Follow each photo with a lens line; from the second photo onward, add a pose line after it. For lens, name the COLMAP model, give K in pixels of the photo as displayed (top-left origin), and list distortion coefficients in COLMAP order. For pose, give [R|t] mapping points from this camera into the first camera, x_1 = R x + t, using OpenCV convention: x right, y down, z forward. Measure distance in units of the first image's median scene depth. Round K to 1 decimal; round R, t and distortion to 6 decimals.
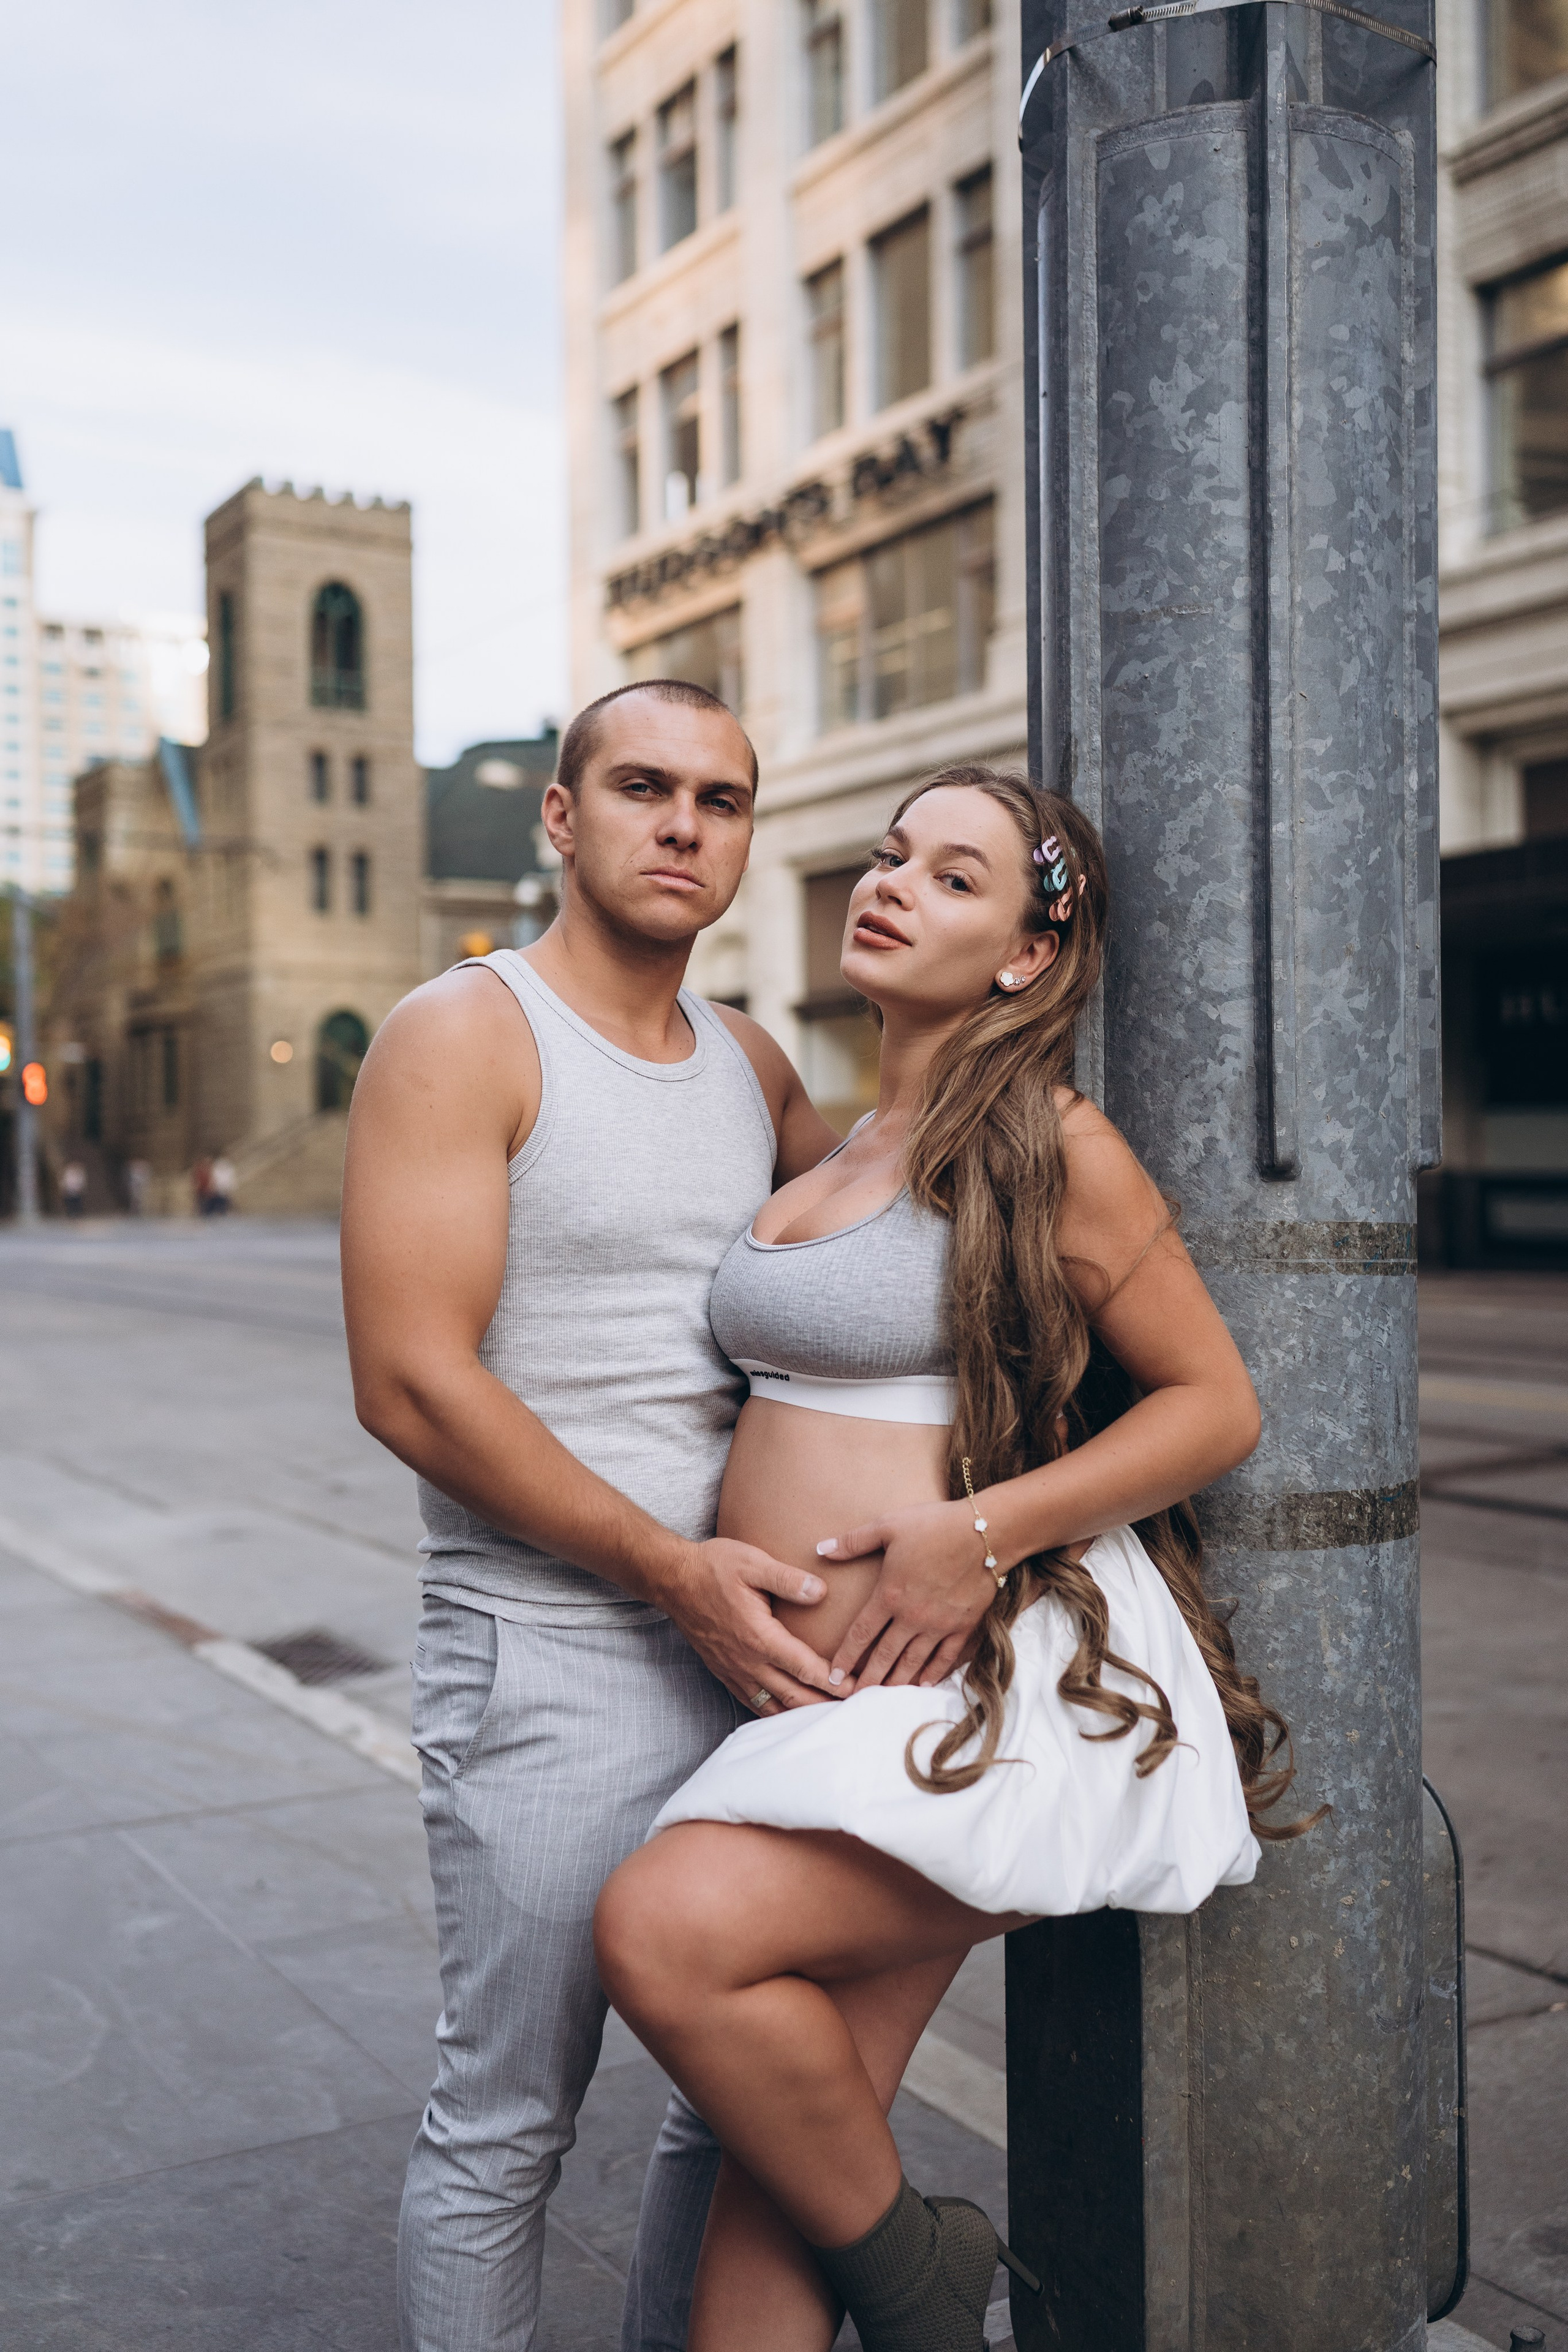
lens RADIAL K [[2256.2, 0, 784.0], [0, 2256.2, 1176.0], [0, 0, 1]] dist [0.008125, 0.004914]
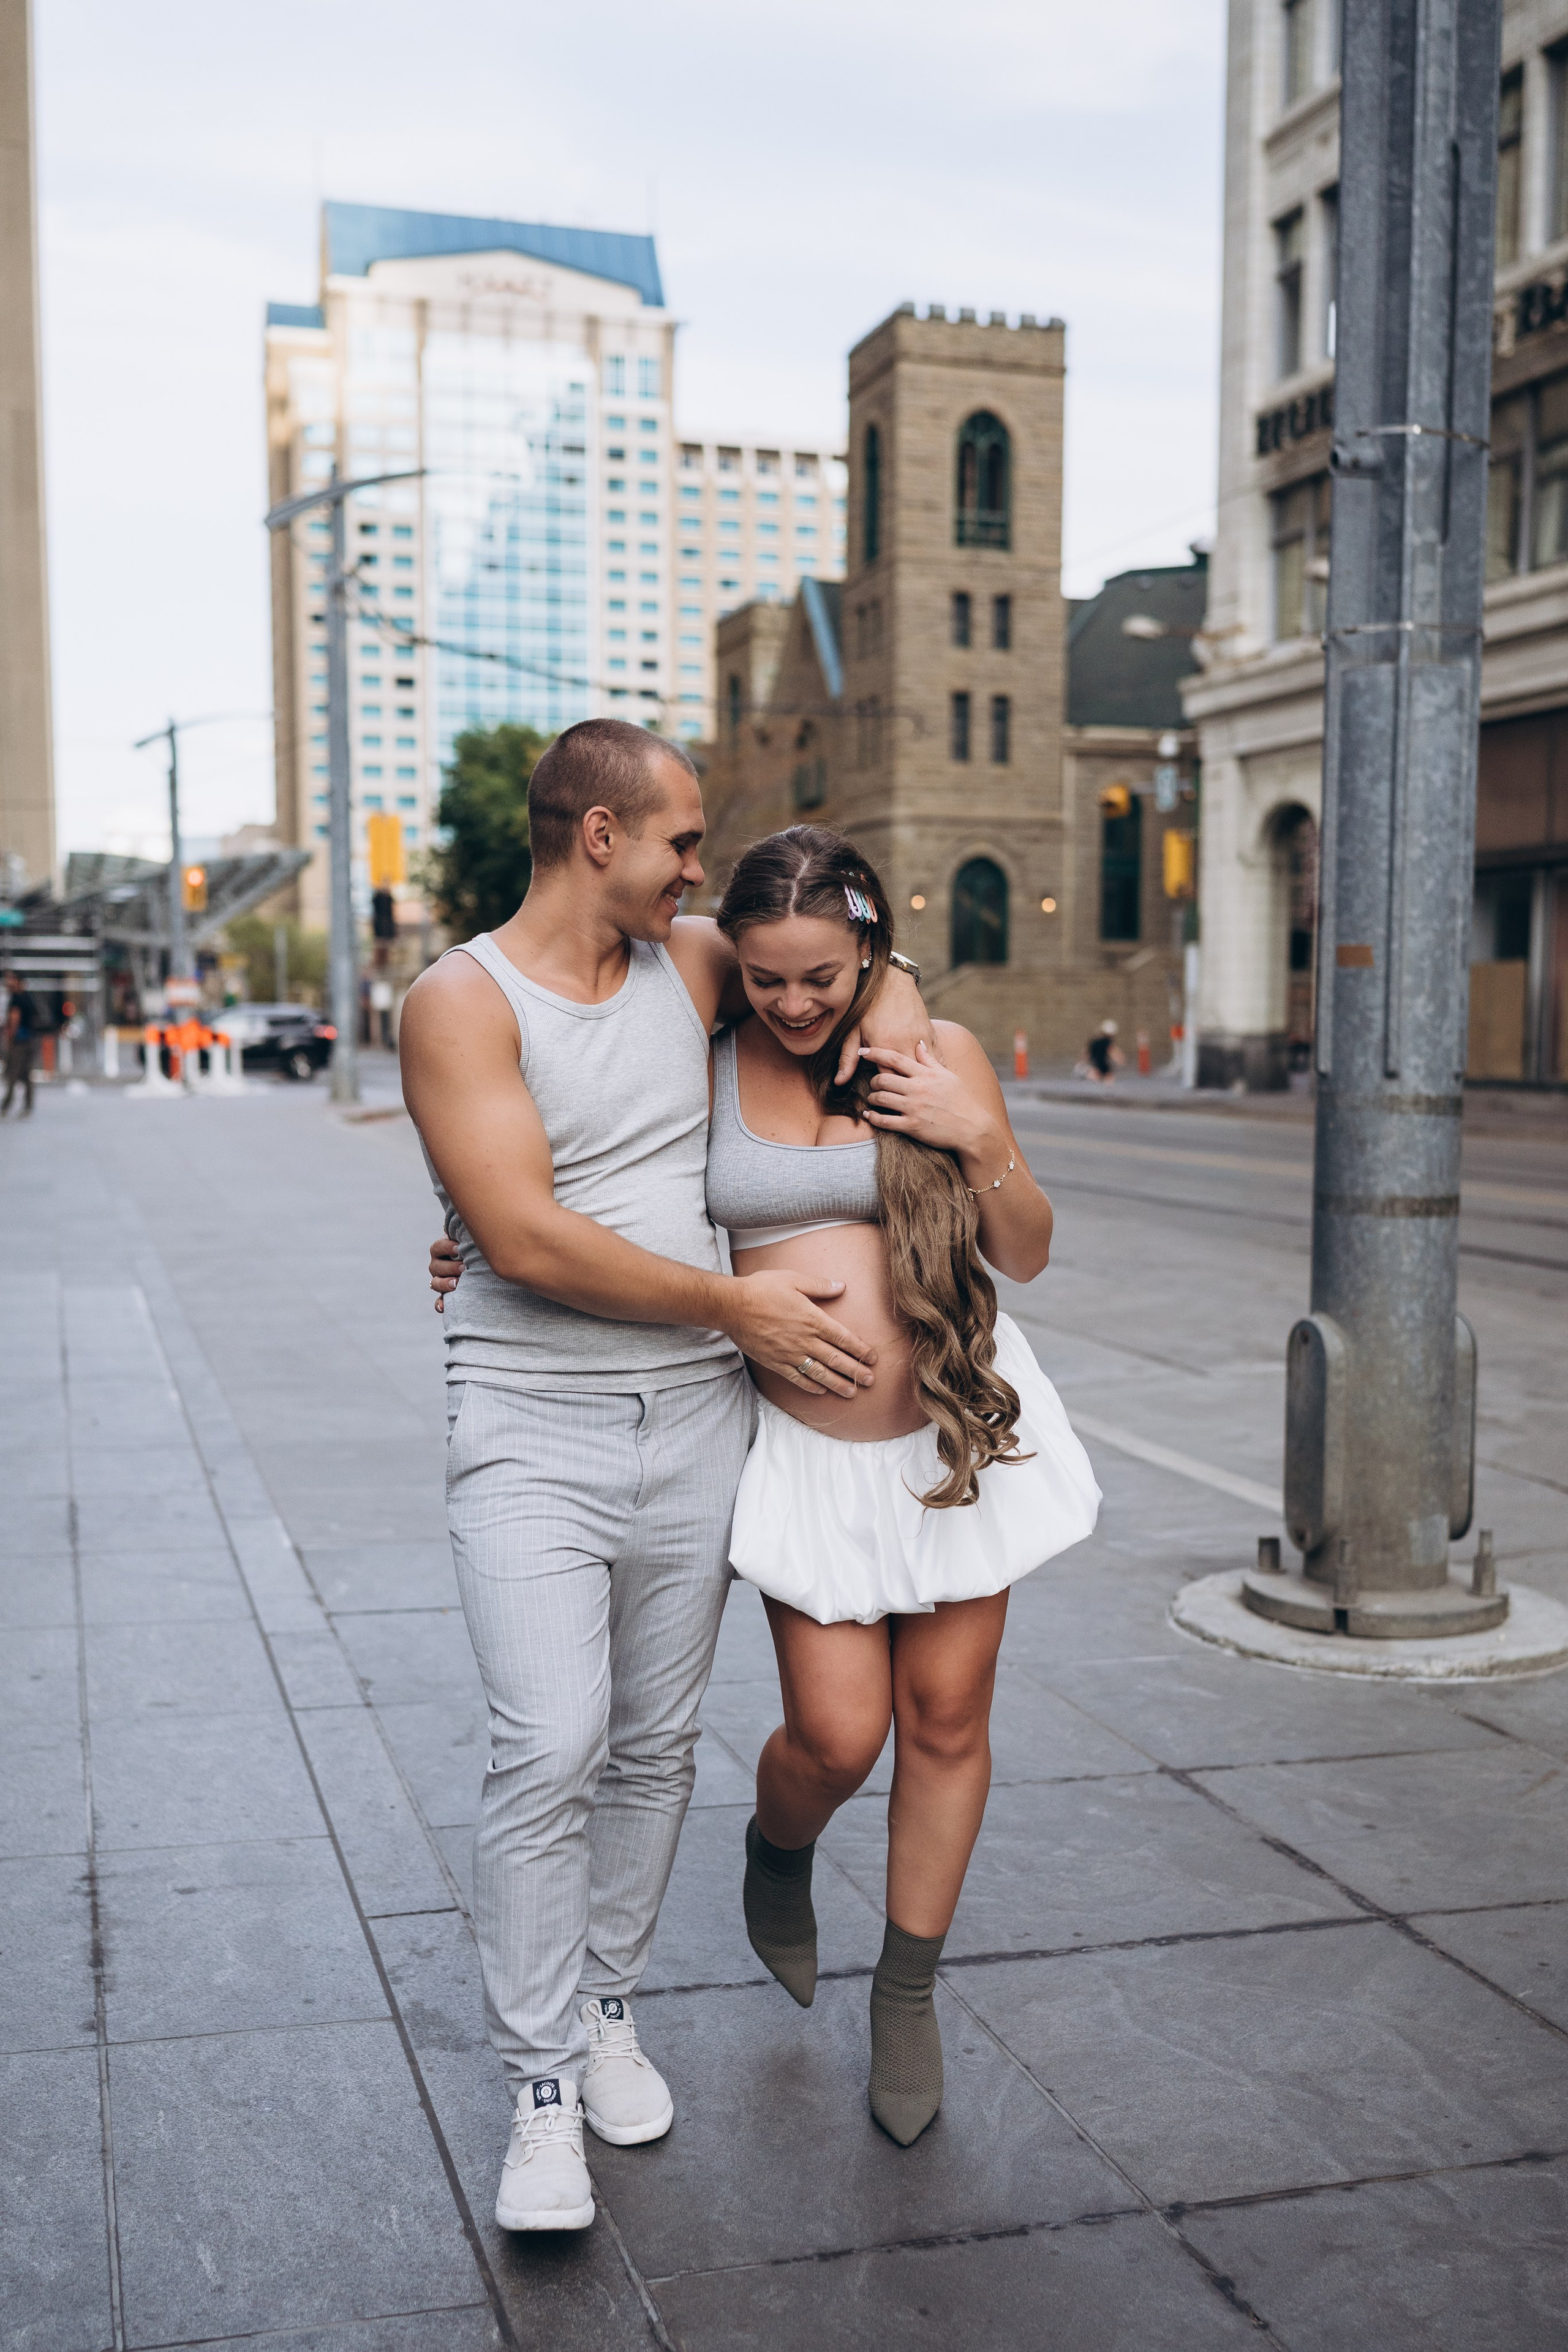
lens RADIAL K [[2422.0, 0, 846.8], [0, 2422.0, 1273.9], [0, 0, 1]] dist [0.010895, 0.000250]
pose [[0.970312, 0.040396, -0.238457, 0.016905], [-0.016027, 0.994525, 0.103260, -0.003155], [0.241323, -0.096373, 0.965648, -0.113611]]
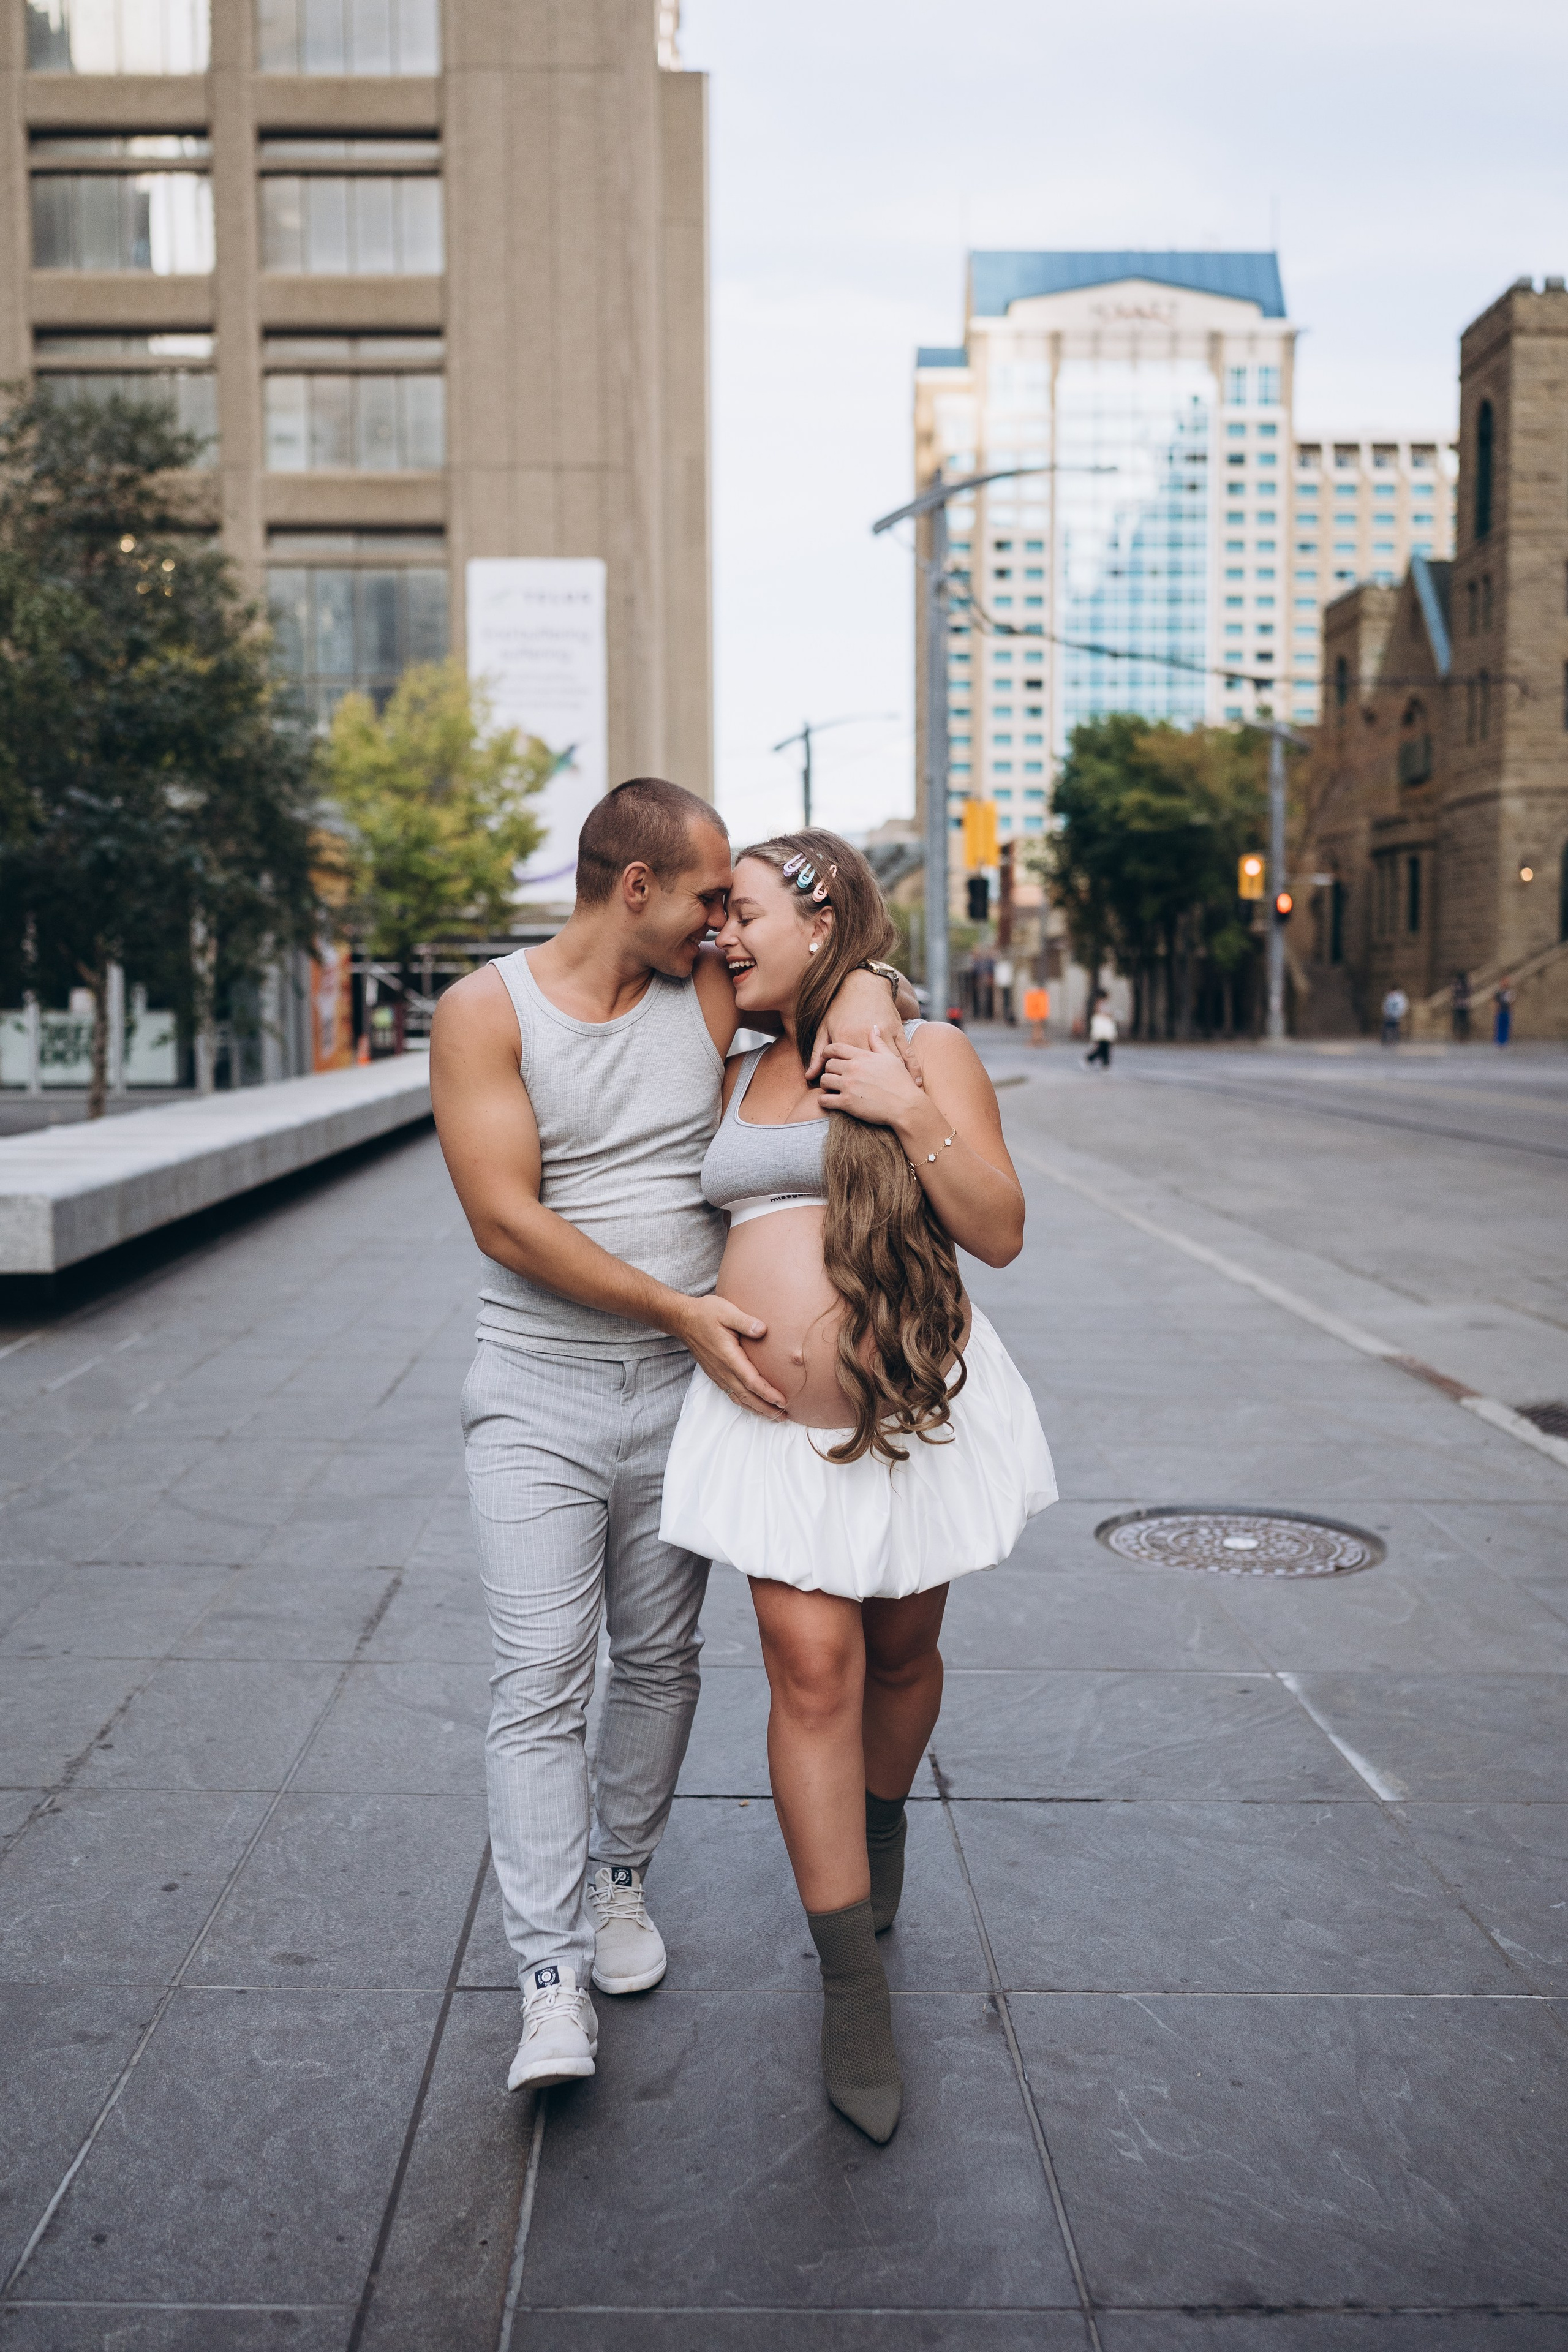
lens RADIAL K [[2256.2, 0, 784.0], [0, 2256.2, 1176.0], [0, 0, 1]] dist [0.008125, 0.004914]
pose [[0.861163, 0.047610, -0.506095, 0.010201], [-0.006613, 0.996569, 0.082498, -0.004294], [0.508286, -0.067697, 0.858523, -0.056063]]
